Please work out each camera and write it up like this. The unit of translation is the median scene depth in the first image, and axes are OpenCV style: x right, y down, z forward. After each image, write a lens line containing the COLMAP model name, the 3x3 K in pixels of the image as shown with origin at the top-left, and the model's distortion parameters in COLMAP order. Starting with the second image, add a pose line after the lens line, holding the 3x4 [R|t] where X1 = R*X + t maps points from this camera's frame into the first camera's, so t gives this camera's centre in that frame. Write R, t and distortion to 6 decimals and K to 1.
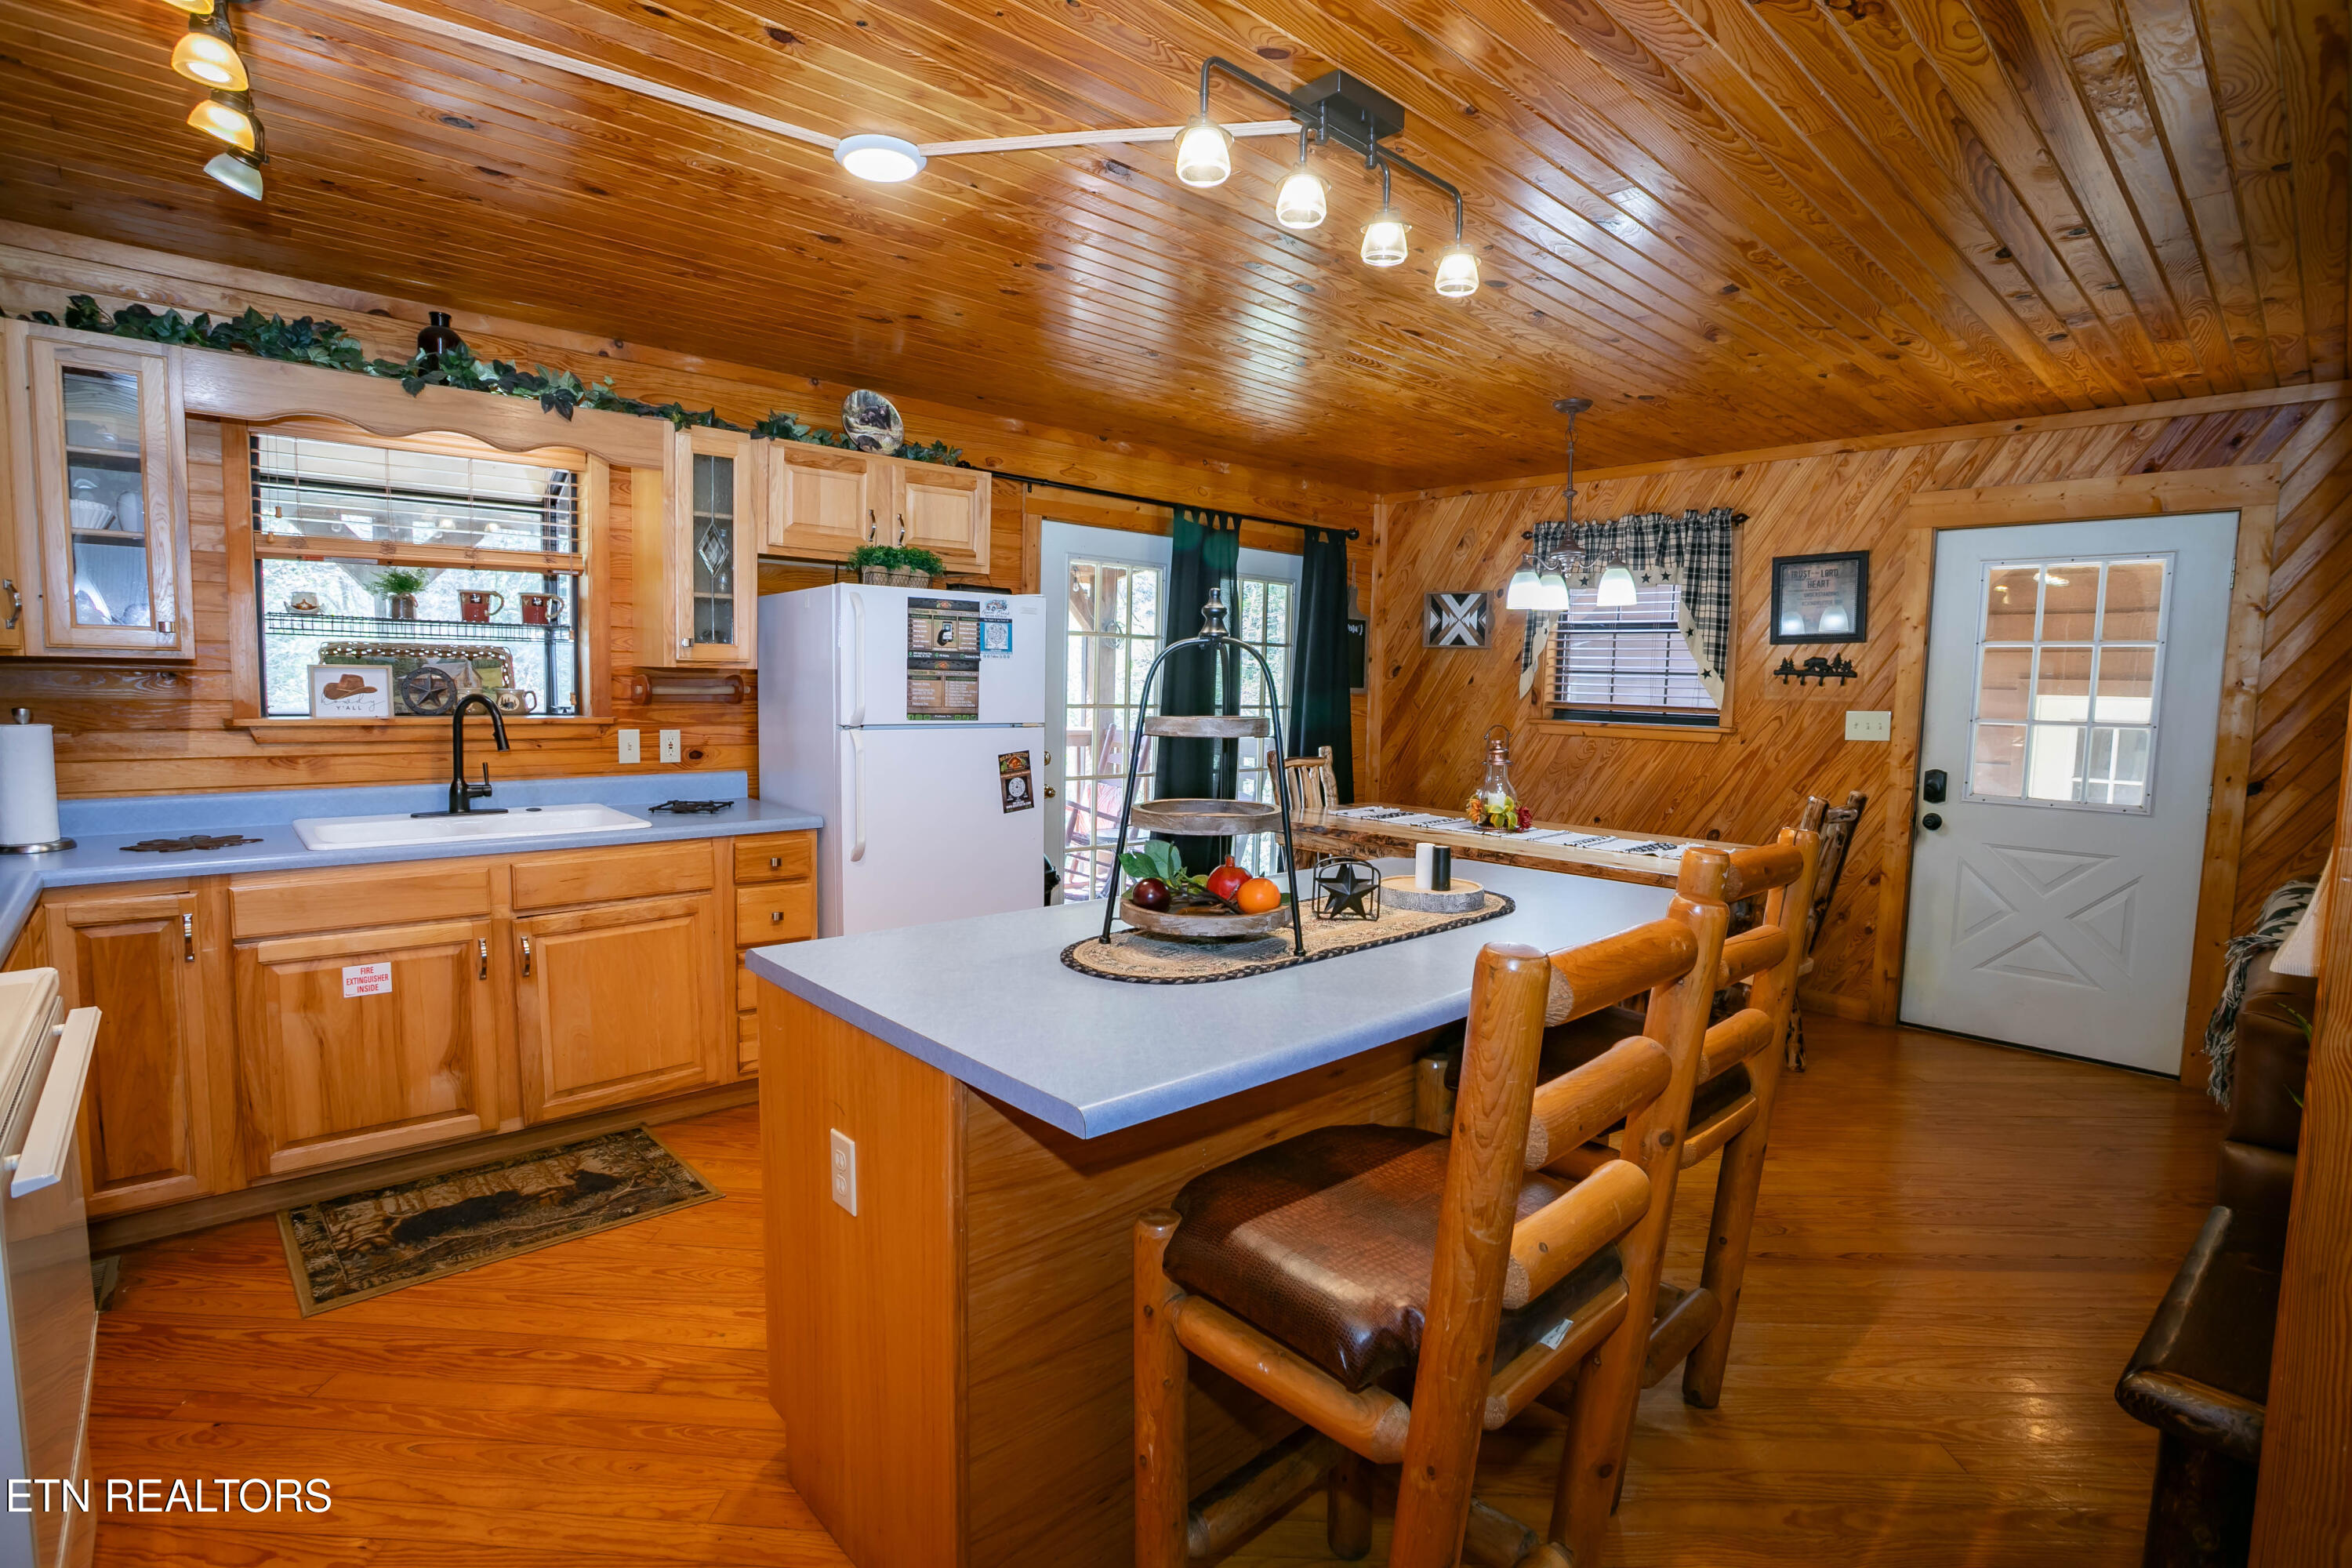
lens RADIAL K [[1140.3, 0, 1175.9], [0, 1140.3, 785.1], [0, 0, 1]] dist [-0.066604, 0.025290]
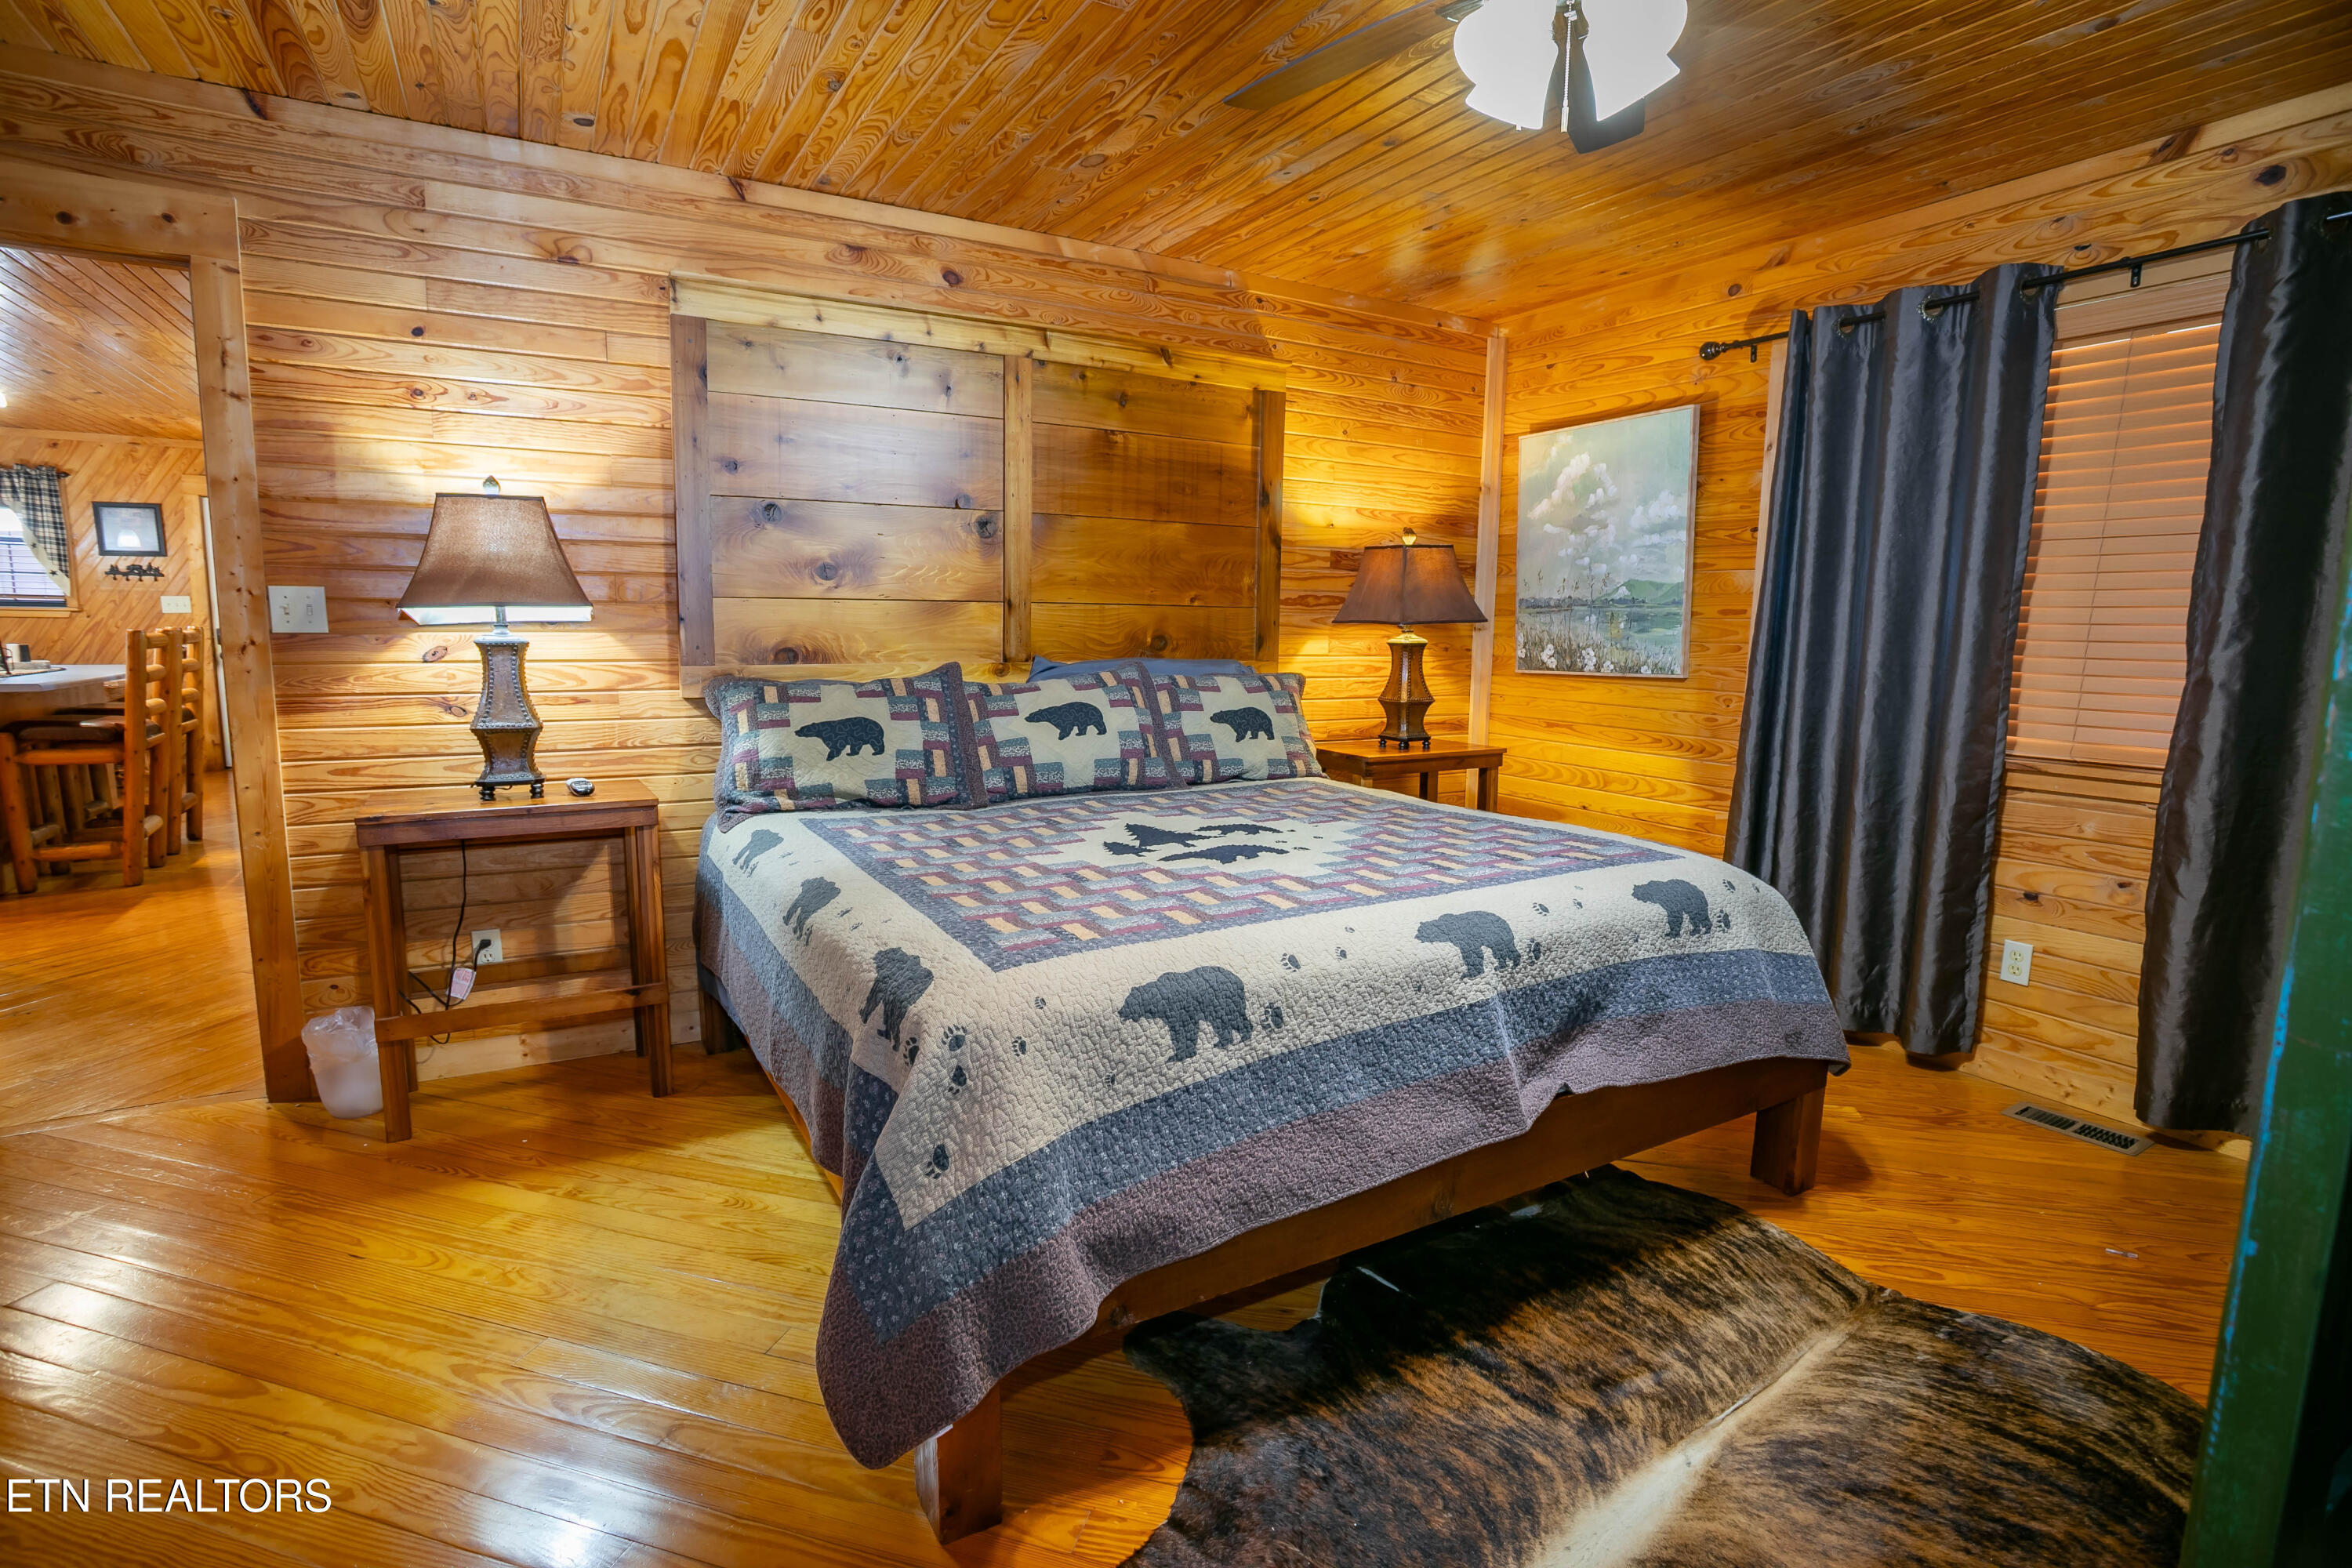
lens RADIAL K [[1140.3, 0, 1152.0], [0, 1140.3, 784.0], [0, 0, 1]] dist [-0.066604, 0.025290]
pose [[0.220937, -0.155054, 0.962884, -0.784074], [0.071539, 0.987198, 0.142555, 0.093579], [-0.972661, 0.037388, 0.229201, -0.924971]]
